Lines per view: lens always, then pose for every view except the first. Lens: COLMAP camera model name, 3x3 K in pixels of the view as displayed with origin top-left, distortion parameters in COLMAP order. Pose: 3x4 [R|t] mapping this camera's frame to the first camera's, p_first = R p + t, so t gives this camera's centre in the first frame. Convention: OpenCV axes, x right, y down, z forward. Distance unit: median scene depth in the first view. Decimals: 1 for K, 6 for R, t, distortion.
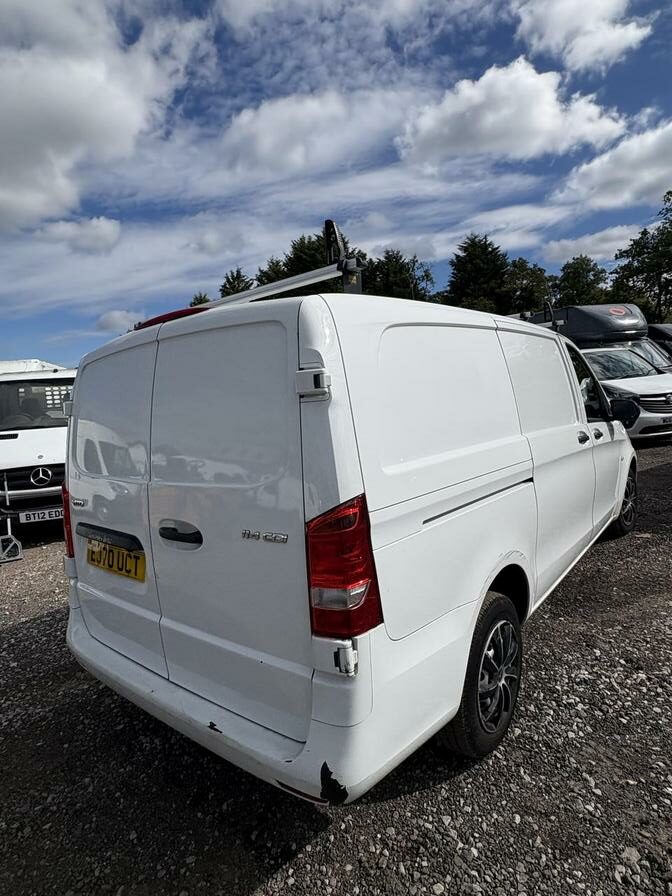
lens RADIAL K [[491.7, 0, 336.0], [0, 491.7, 451.1], [0, 0, 1]] dist [0.010494, -0.002434]
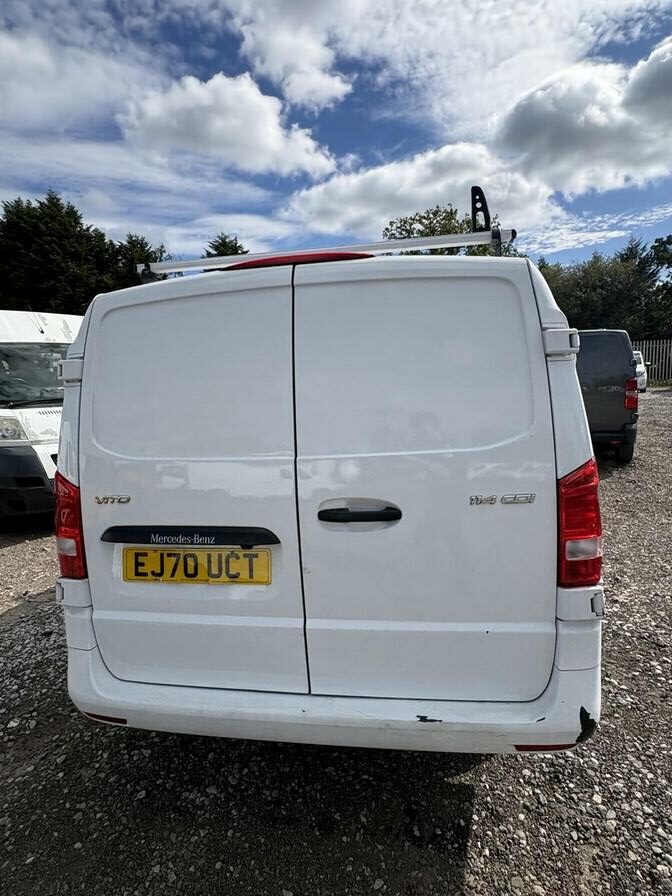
lens RADIAL K [[491.7, 0, 336.9], [0, 491.7, 451.1], [0, 0, 1]] dist [0.010494, -0.002434]
pose [[0.871140, -0.034046, 0.489852, -0.616021], [0.033683, 0.999387, 0.009560, 0.039478], [-0.489878, 0.008172, 0.871753, 0.215203]]
